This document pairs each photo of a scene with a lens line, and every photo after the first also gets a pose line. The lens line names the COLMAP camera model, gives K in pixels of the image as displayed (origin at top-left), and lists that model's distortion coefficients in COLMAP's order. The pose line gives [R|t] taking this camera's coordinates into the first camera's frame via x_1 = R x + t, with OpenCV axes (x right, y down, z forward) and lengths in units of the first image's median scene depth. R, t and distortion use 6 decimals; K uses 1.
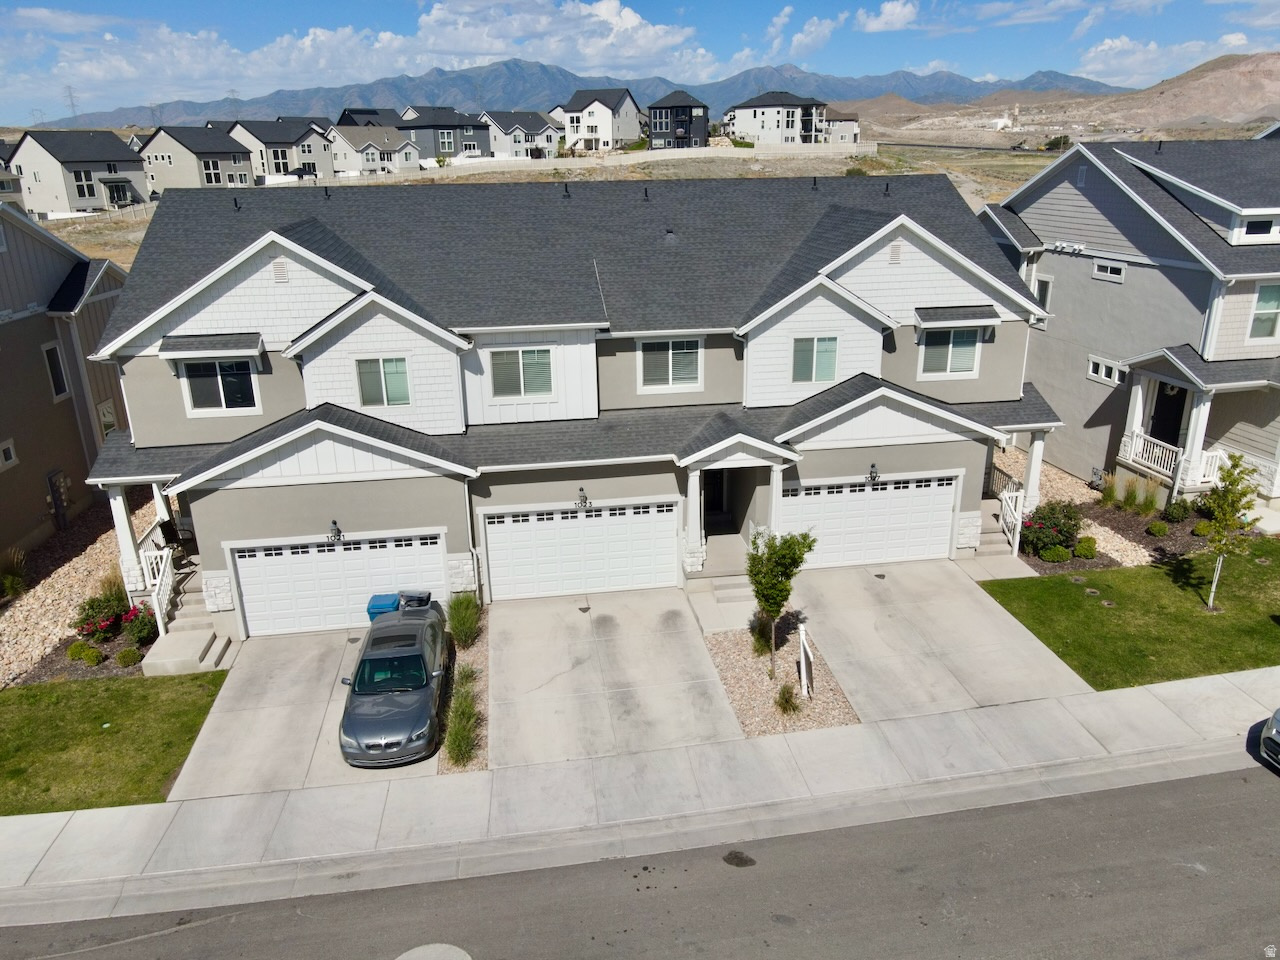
lens RADIAL K [[938.2, 0, 641.3], [0, 938.2, 485.9], [0, 0, 1]] dist [0.008061, 0.010074]
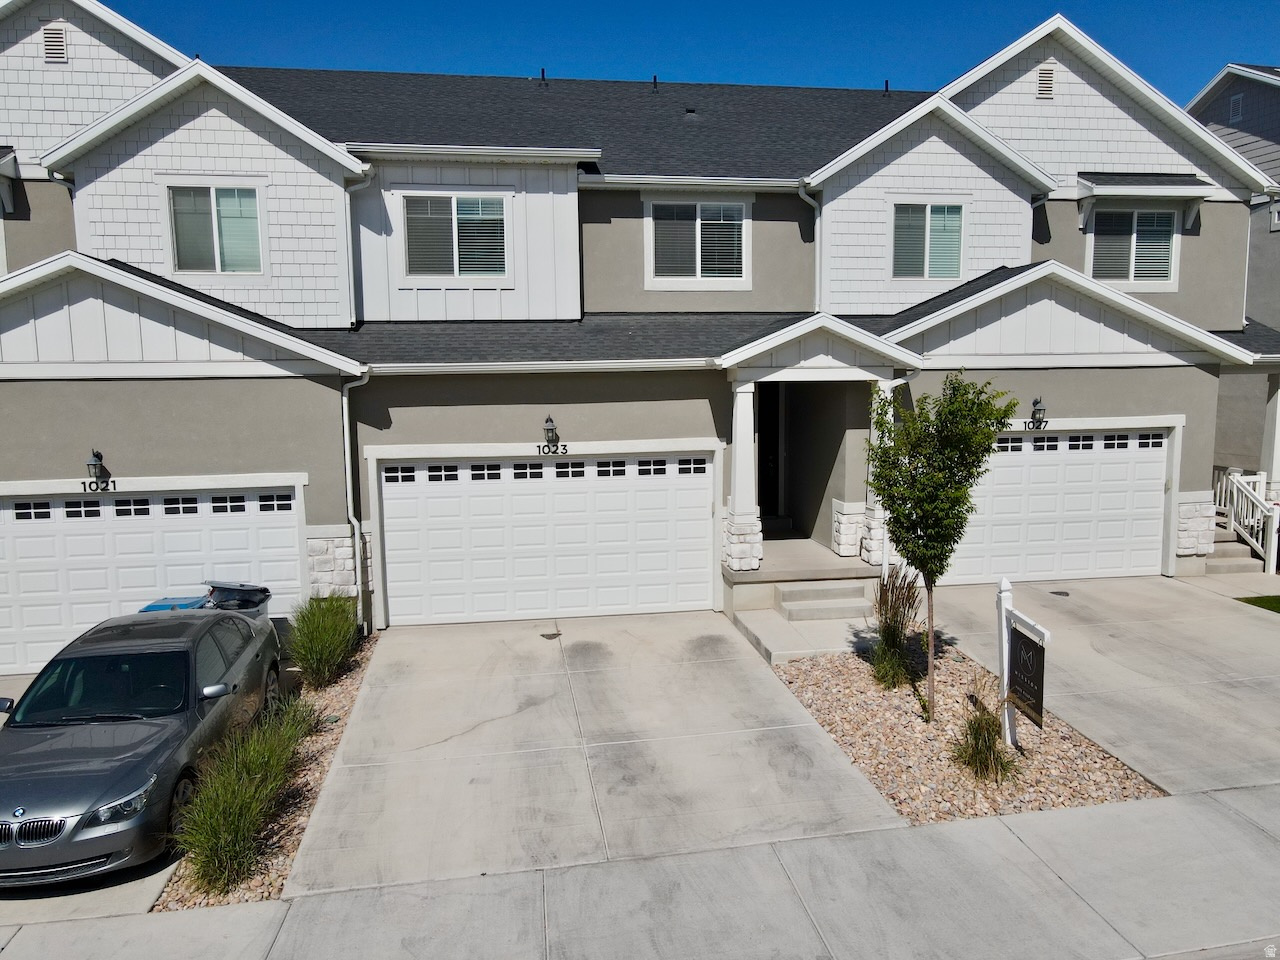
lens RADIAL K [[938.2, 0, 641.3], [0, 938.2, 485.9], [0, 0, 1]] dist [0.008061, 0.010074]
pose [[0.999989, 0.002509, 0.003997, -0.009227], [-0.001578, 0.975966, -0.217916, 0.168453], [-0.004448, 0.217907, 0.975959, 0.440802]]
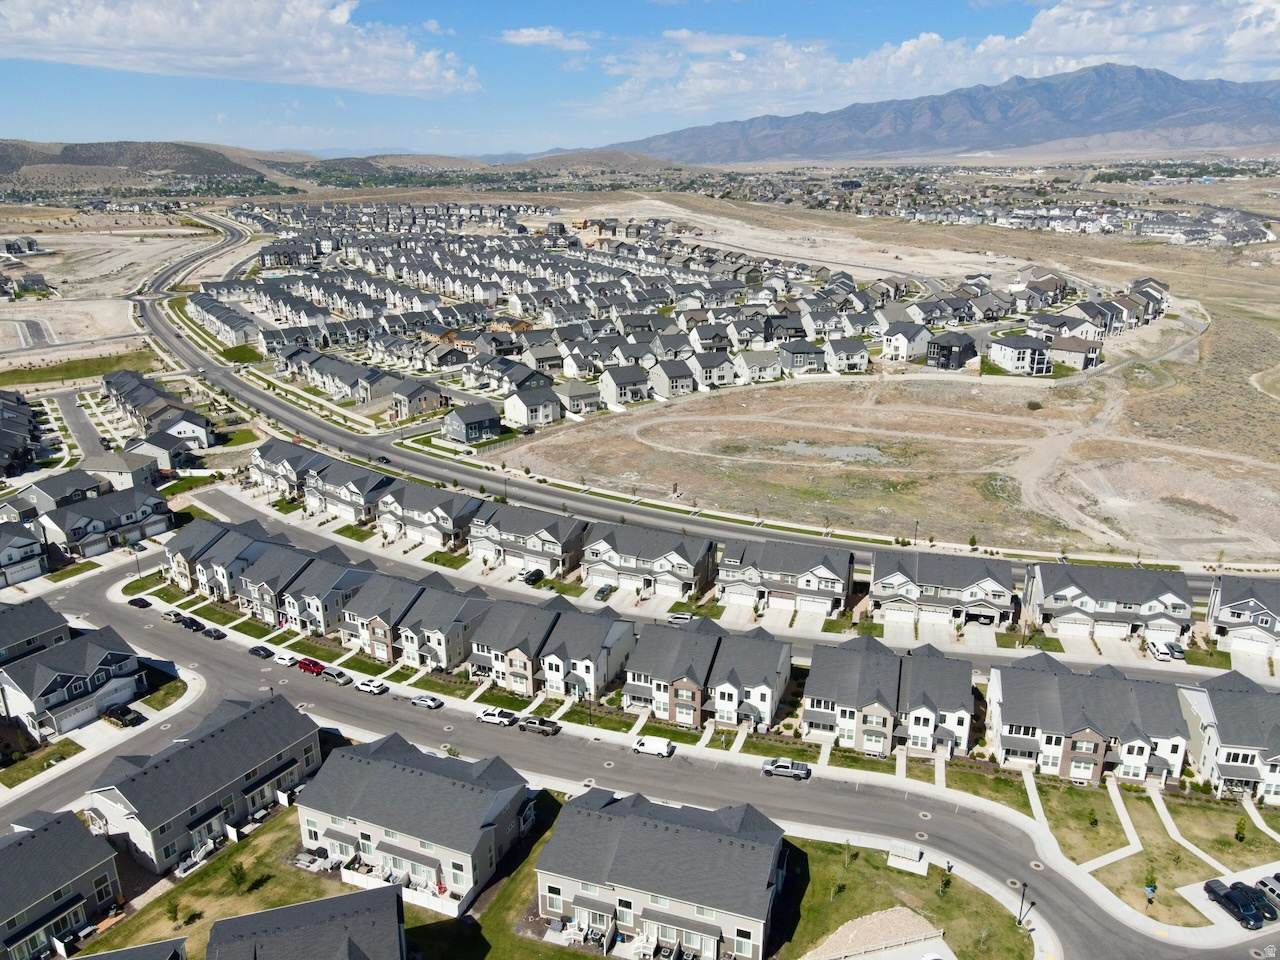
lens RADIAL K [[938.2, 0, 641.3], [0, 938.2, 485.9], [0, 0, 1]] dist [0.008061, 0.010074]
pose [[0.851785, 0.182737, -0.490988, 3.739656], [-0.185380, 0.981692, 0.043764, -1.104781], [0.489997, 0.053742, 0.870066, -5.853672]]
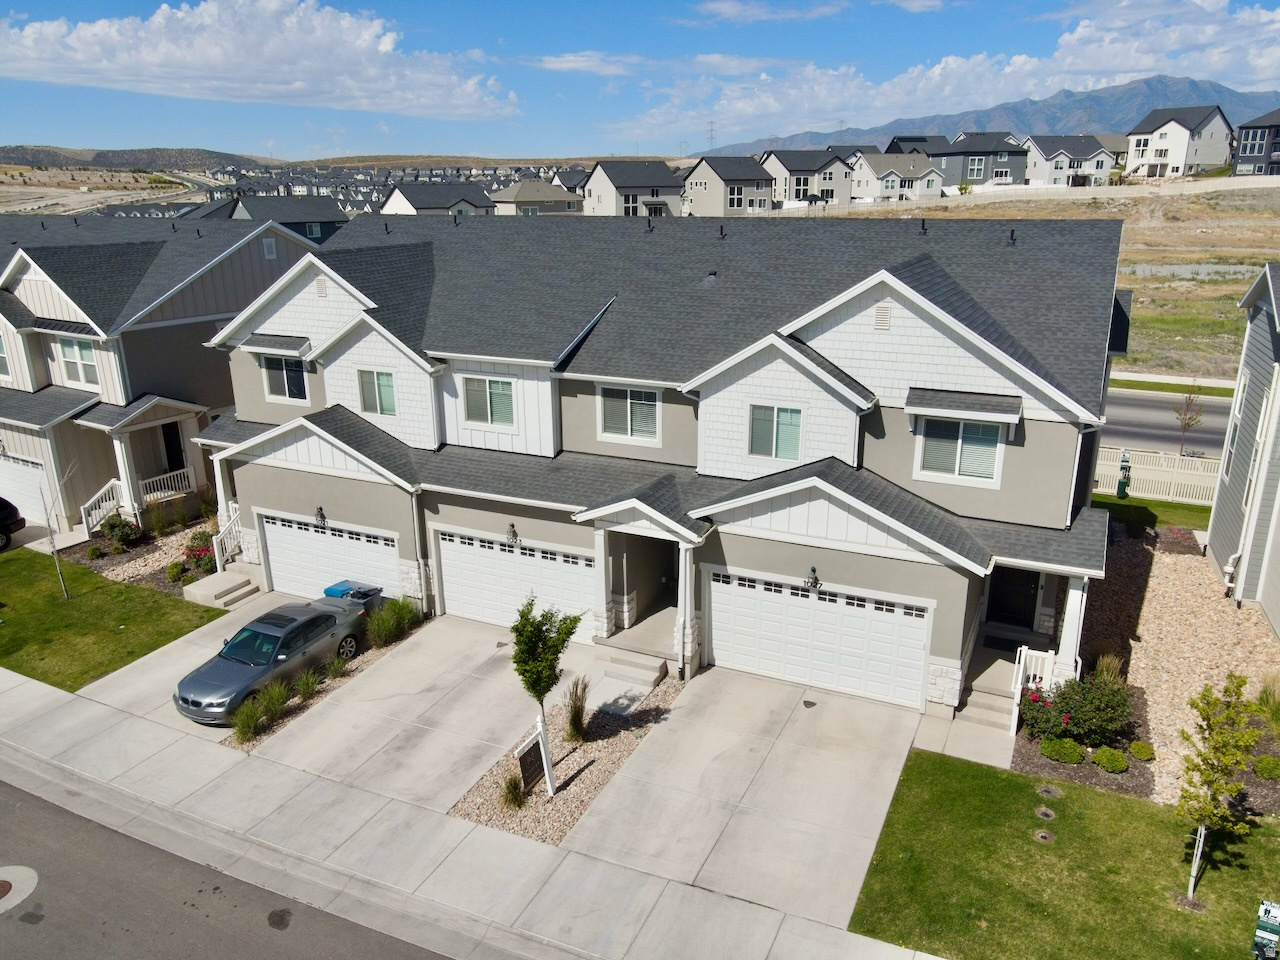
lens RADIAL K [[938.2, 0, 641.3], [0, 938.2, 485.9], [0, 0, 1]] dist [0.008061, 0.010074]
pose [[0.830431, 0.179024, -0.527574, 0.563256], [-0.191843, 0.980939, 0.030894, -0.093283], [0.523049, 0.075556, 0.848947, 0.225815]]
